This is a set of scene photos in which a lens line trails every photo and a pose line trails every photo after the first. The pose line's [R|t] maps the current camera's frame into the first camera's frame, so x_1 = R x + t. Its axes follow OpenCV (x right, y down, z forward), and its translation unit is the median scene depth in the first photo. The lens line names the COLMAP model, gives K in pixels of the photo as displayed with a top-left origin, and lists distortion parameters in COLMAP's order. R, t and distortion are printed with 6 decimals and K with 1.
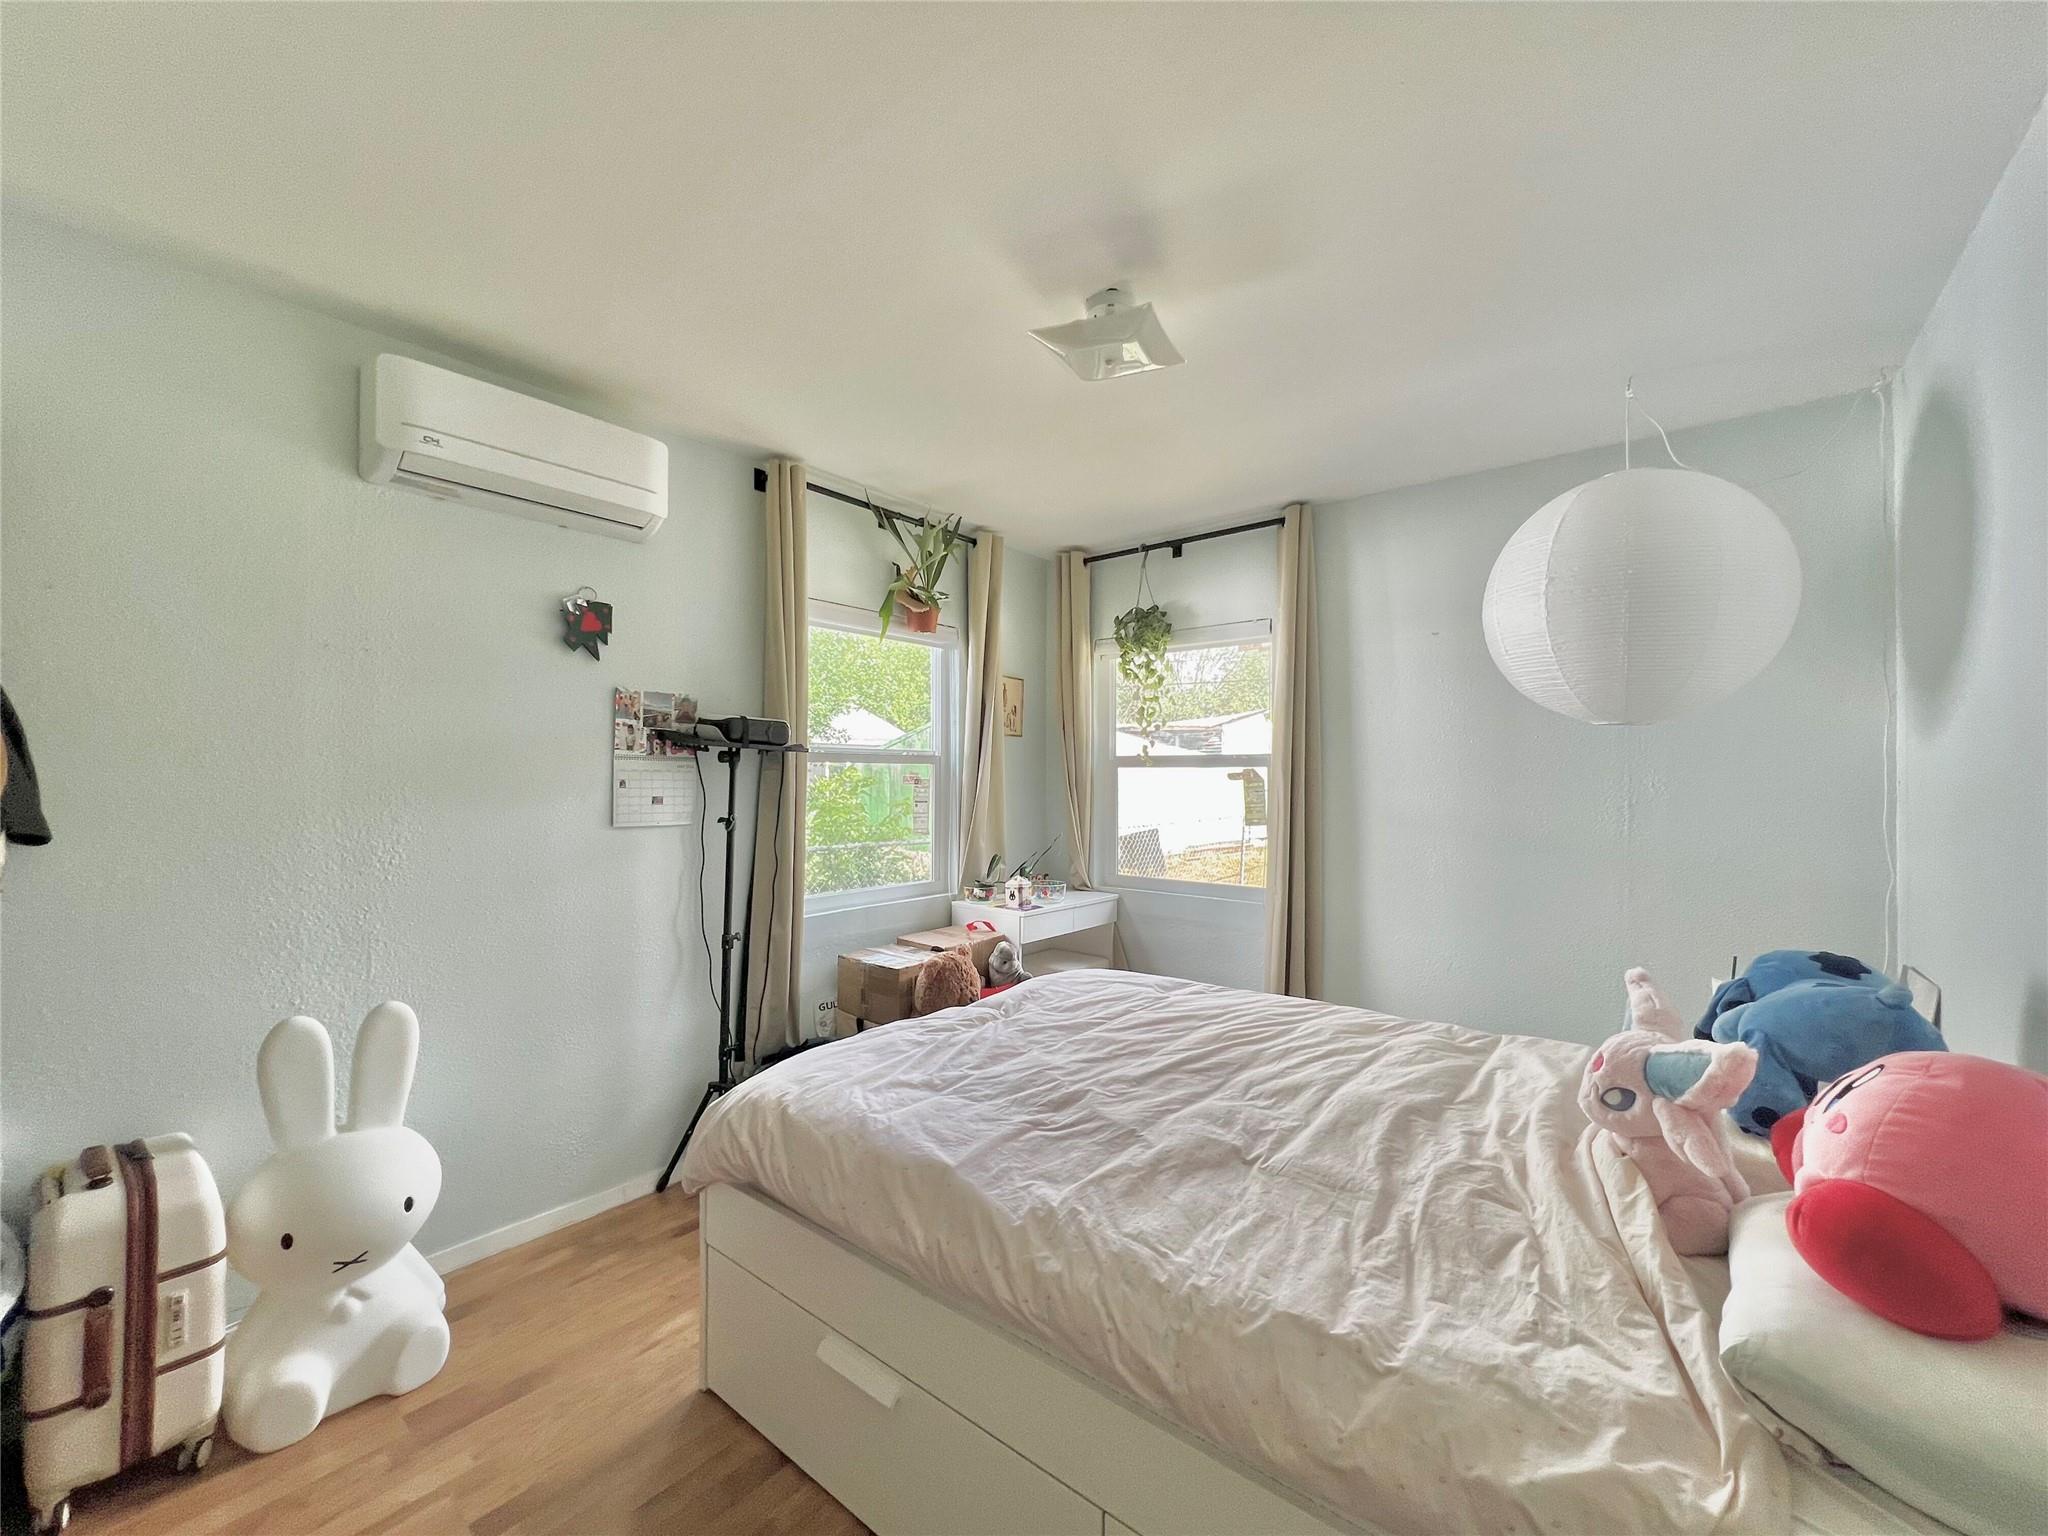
lens RADIAL K [[821.7, 0, 1029.5], [0, 821.7, 772.2], [0, 0, 1]] dist [0.000539, 0.000093]
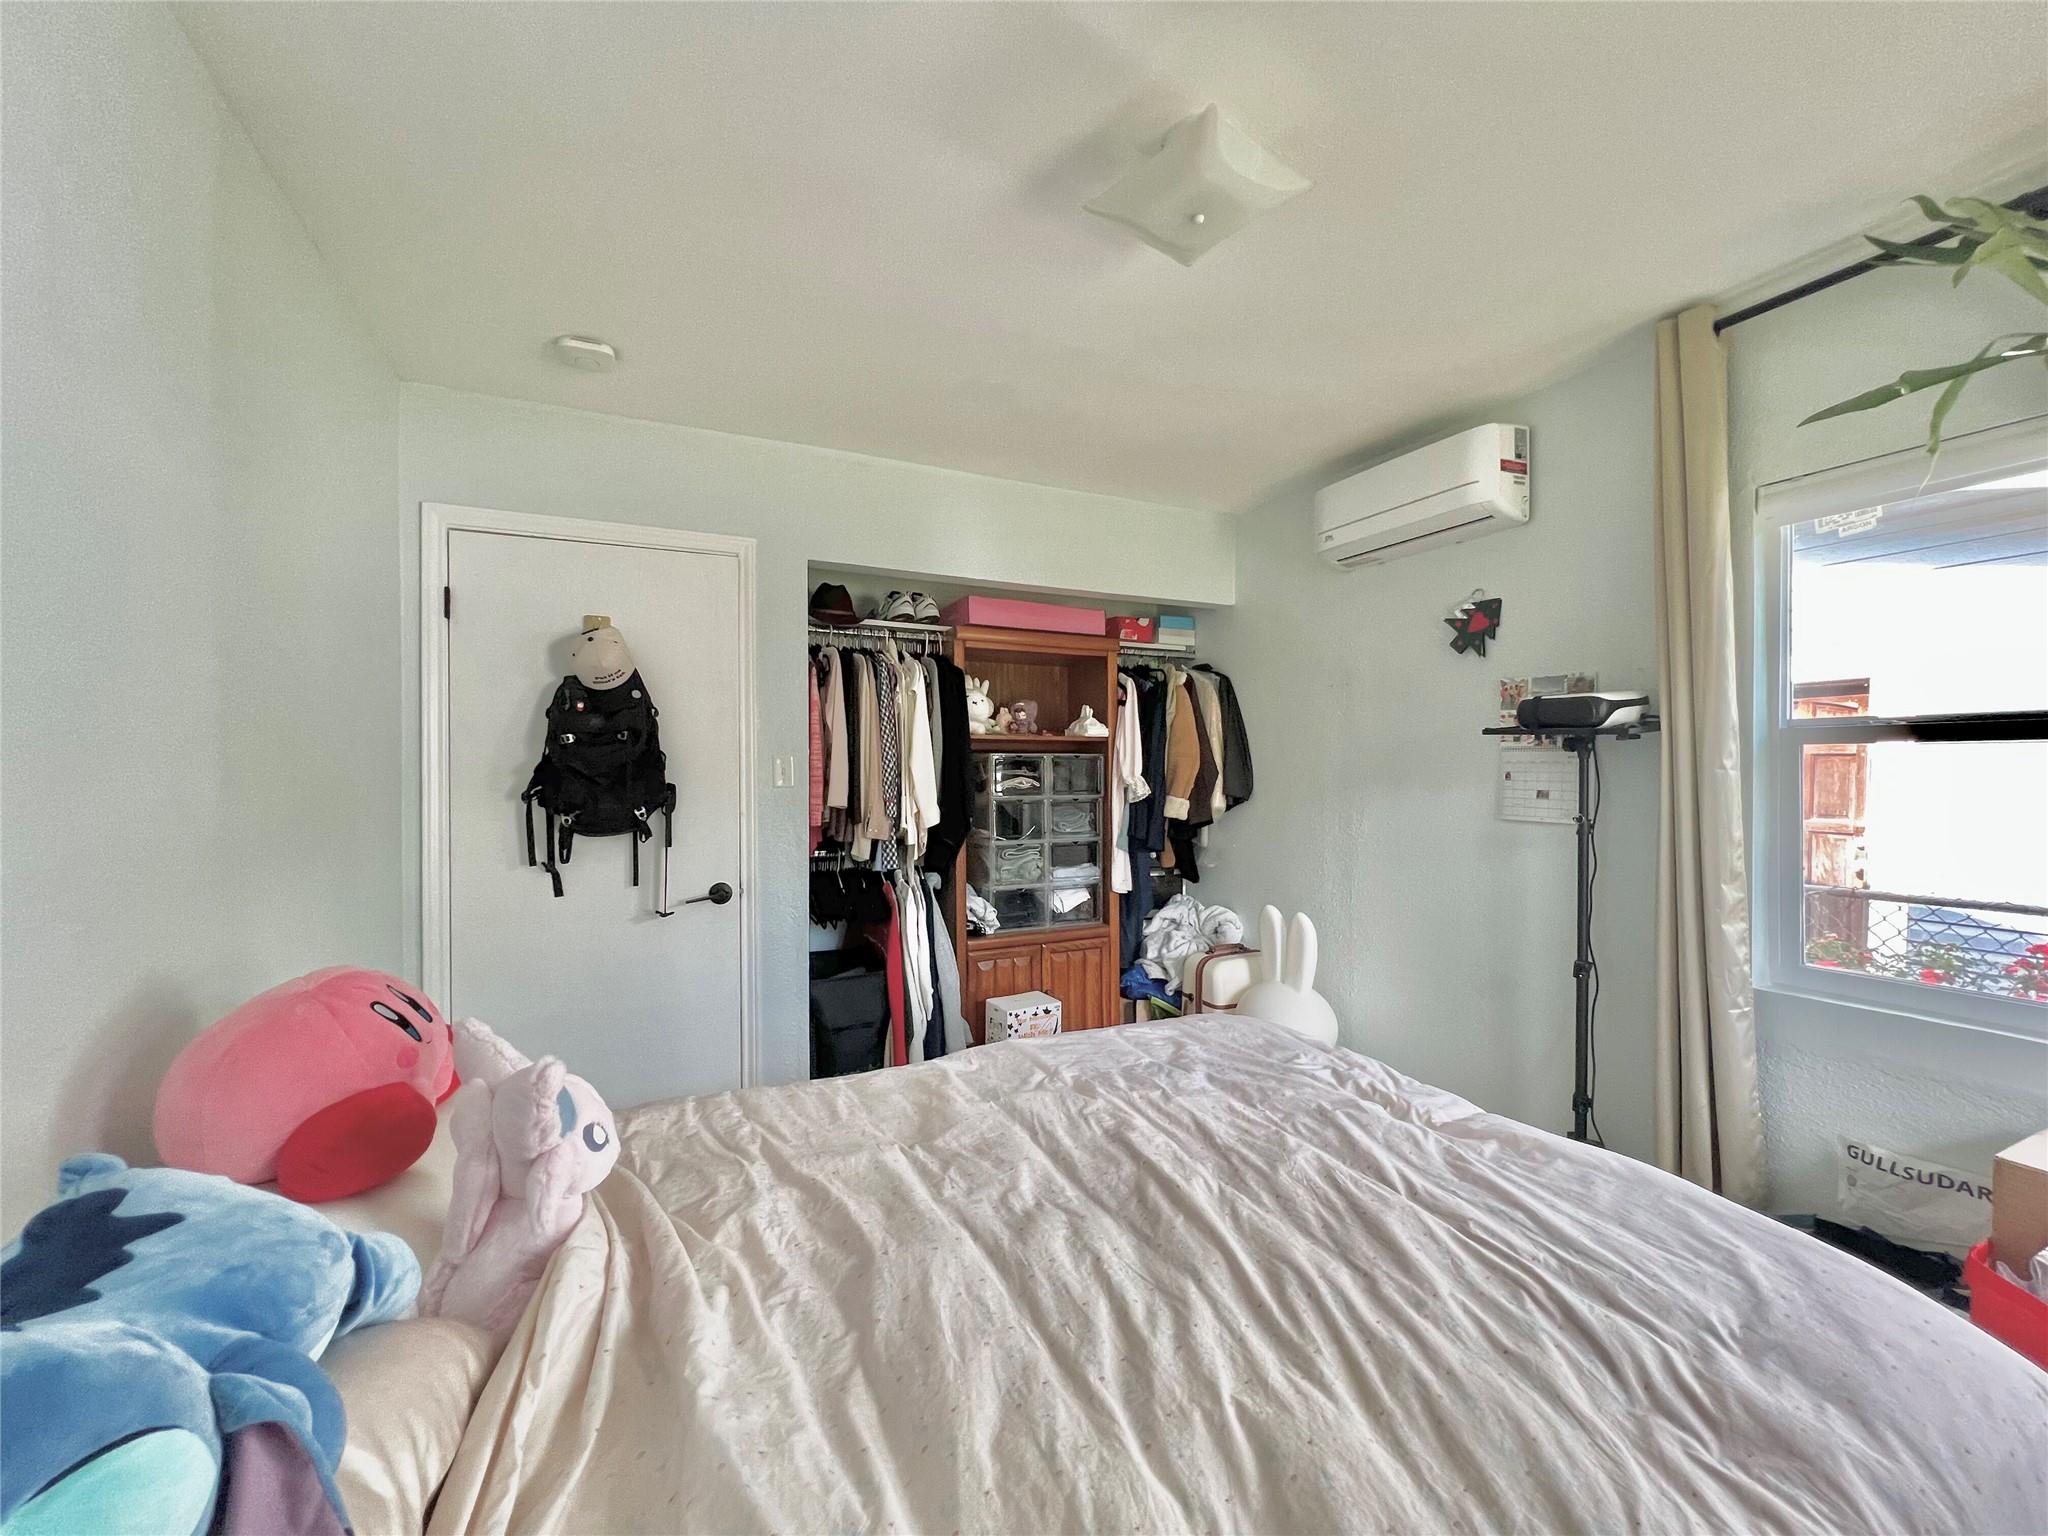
lens RADIAL K [[821.7, 0, 1022.4], [0, 821.7, 771.9], [0, 0, 1]] dist [0.000539, 0.000093]
pose [[-0.432565, -0.001591, -0.901601, 0.819608], [0.003096, 0.999990, -0.003250, 0.013327], [0.901597, -0.004197, -0.432556, 1.140351]]
